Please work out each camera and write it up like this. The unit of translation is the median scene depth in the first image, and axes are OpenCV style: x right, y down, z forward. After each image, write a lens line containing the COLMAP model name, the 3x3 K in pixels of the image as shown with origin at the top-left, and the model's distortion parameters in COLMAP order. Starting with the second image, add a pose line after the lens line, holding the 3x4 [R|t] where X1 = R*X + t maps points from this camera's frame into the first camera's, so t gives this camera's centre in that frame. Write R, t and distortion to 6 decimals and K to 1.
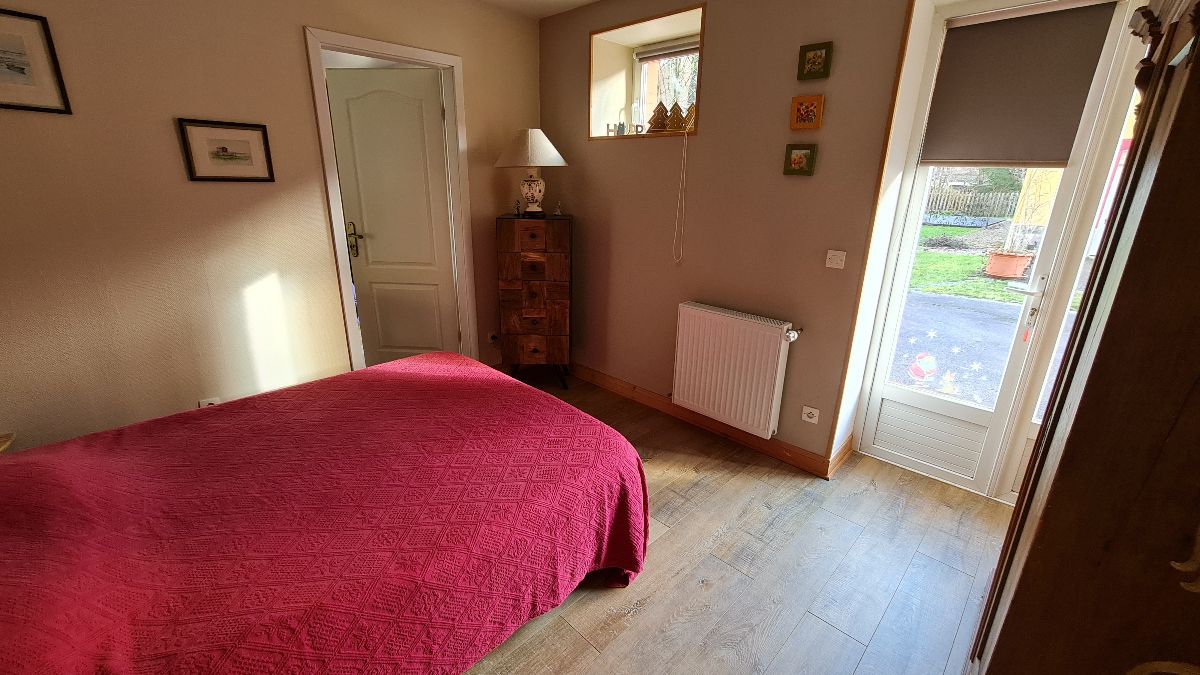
lens RADIAL K [[493.3, 0, 600.1], [0, 493.3, 331.7], [0, 0, 1]] dist [0.000373, 0.000728]
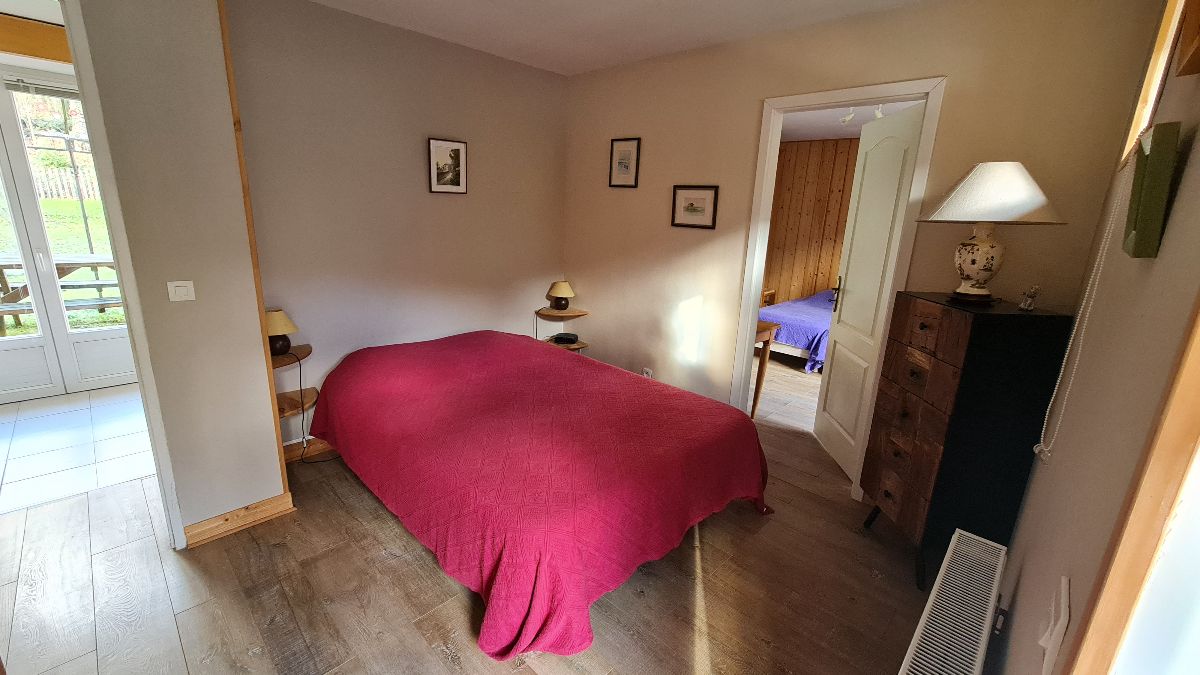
lens RADIAL K [[493.3, 0, 605.4], [0, 493.3, 336.1], [0, 0, 1]] dist [0.000373, 0.000728]
pose [[0.012865, 0.234780, -0.971963, 0.645674], [-0.340111, 0.915113, 0.216546, -0.239778], [0.940297, 0.327789, 0.091624, 0.736535]]
